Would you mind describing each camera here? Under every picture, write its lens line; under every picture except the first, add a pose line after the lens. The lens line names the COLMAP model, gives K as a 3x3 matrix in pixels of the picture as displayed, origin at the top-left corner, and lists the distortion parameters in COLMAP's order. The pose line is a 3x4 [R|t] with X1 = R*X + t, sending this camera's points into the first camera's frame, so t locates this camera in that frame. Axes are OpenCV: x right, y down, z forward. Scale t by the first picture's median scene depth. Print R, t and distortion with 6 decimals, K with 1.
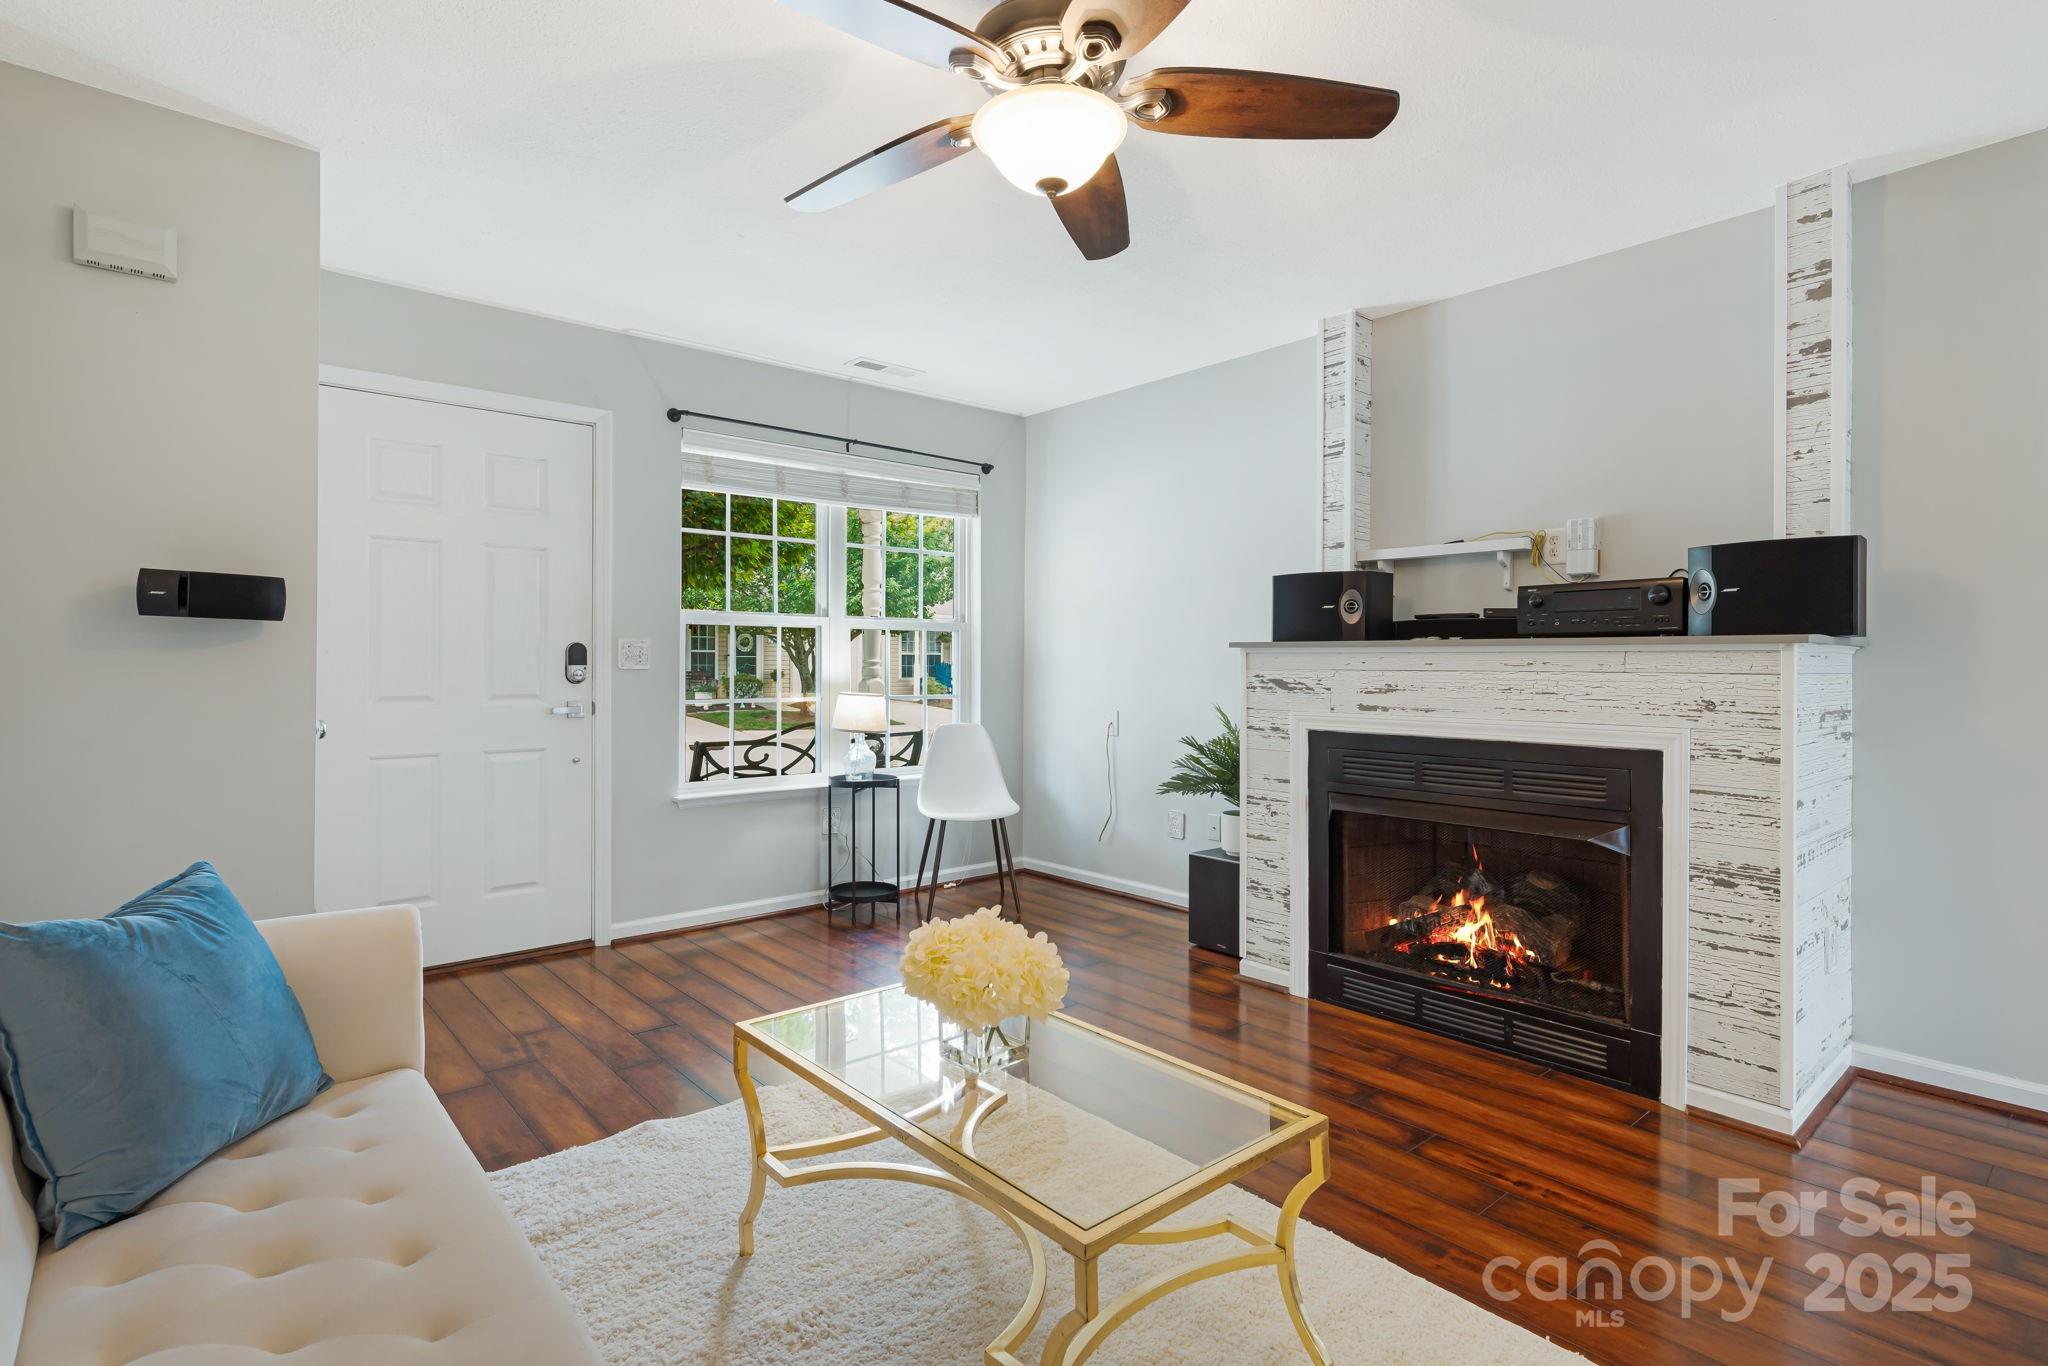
lens RADIAL K [[995.6, 0, 1023.5], [0, 995.6, 672.9], [0, 0, 1]] dist [-0.001066, -0.000362]
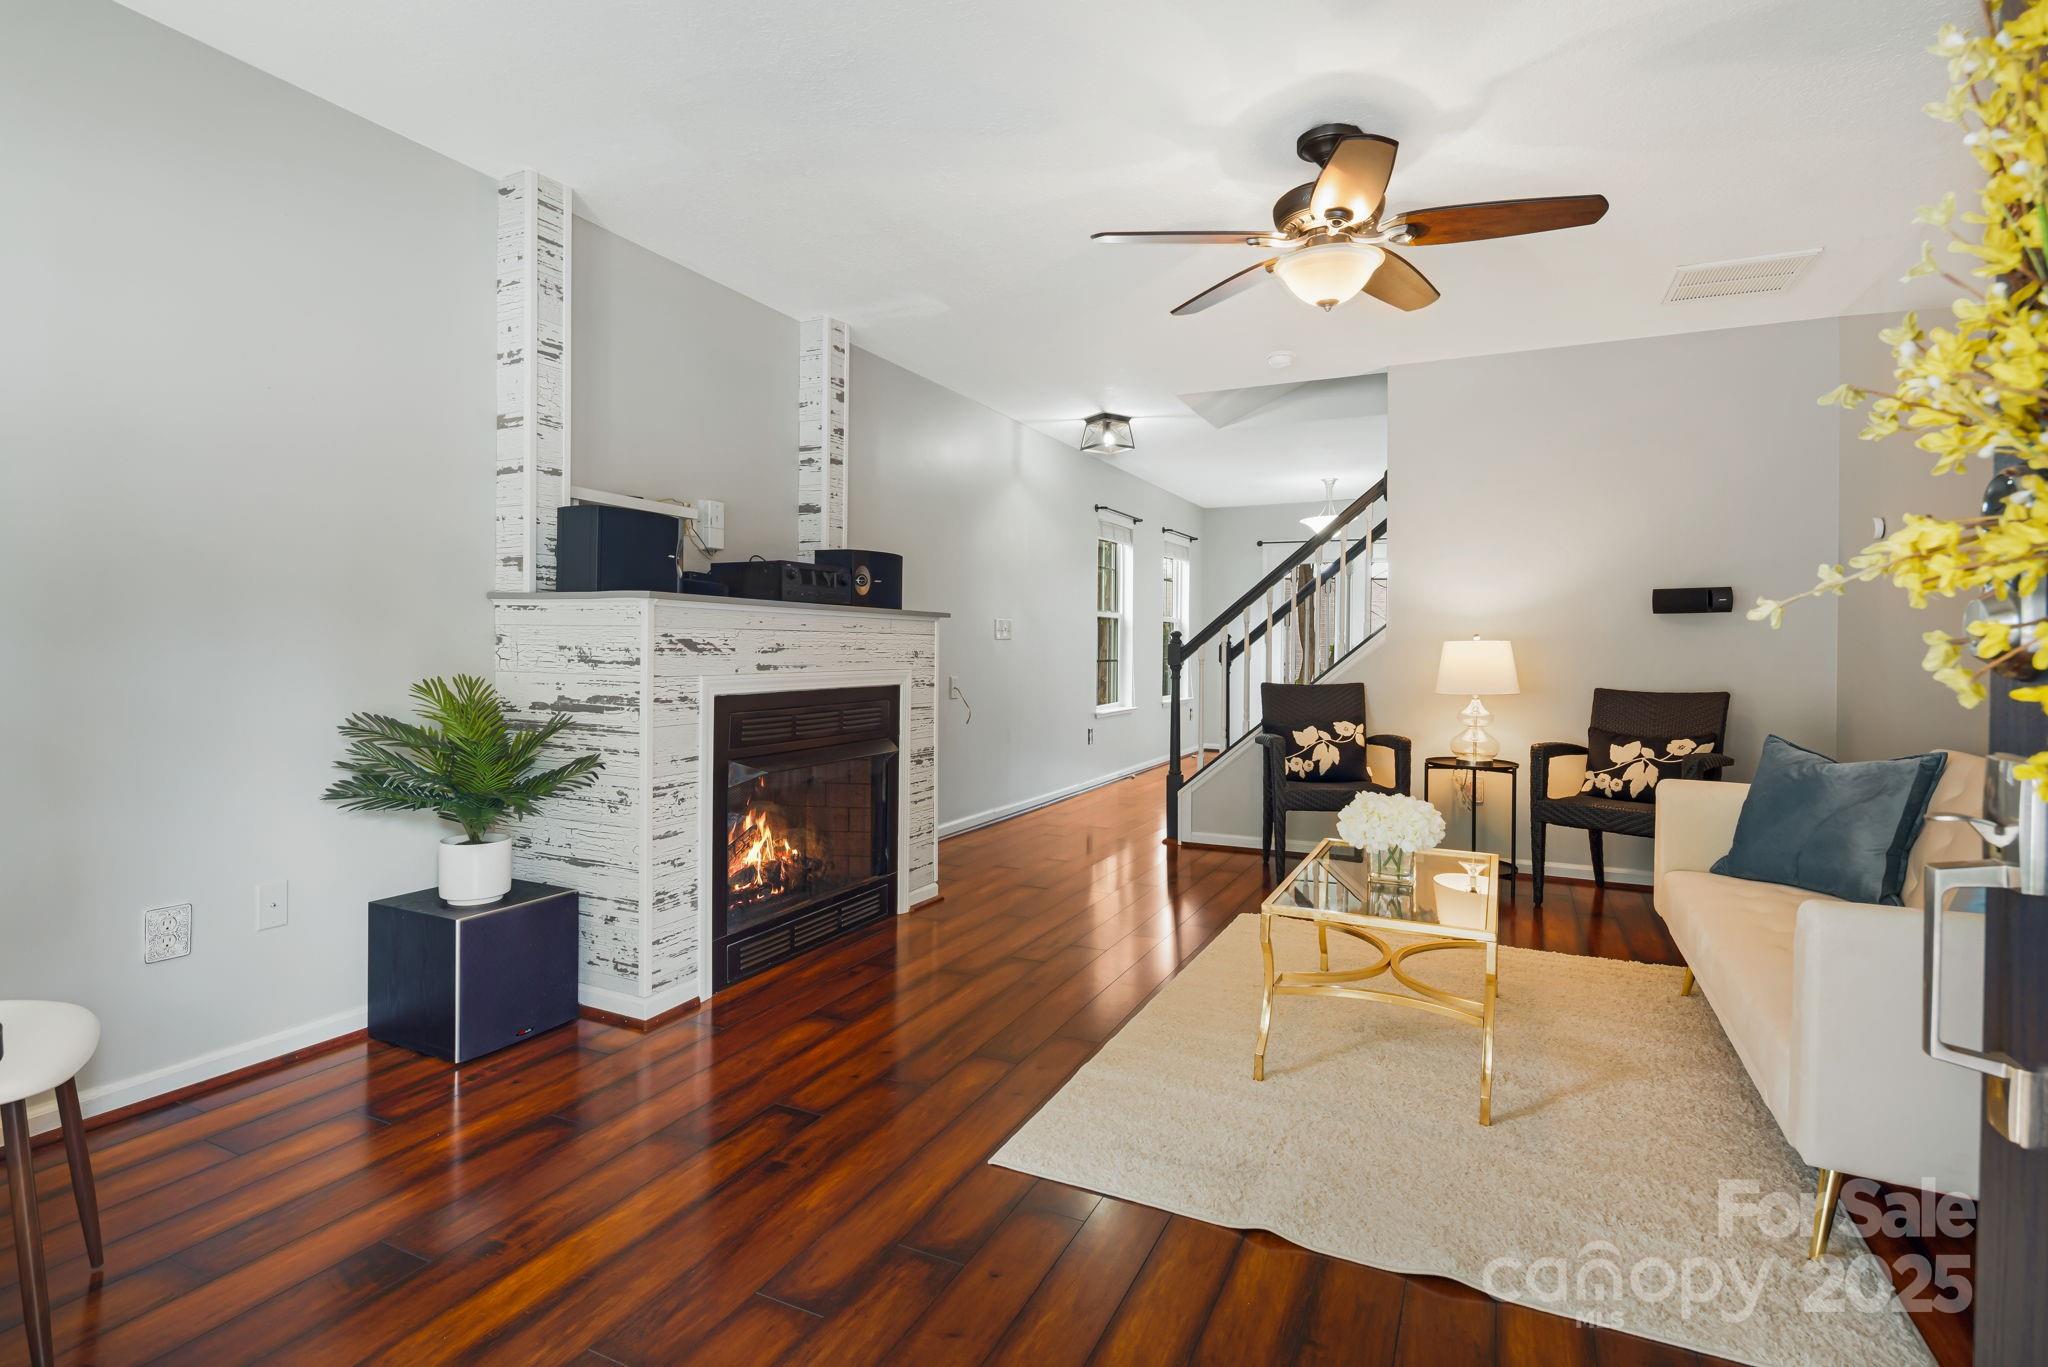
lens RADIAL K [[995.6, 0, 1004.7], [0, 995.6, 649.2], [0, 0, 1]] dist [-0.001066, -0.000362]
pose [[-0.383900, -0.013318, 0.923279, -0.734401], [-0.006035, 0.999911, 0.011915, 0.003690], [-0.923355, -0.000998, -0.383946, 1.269831]]
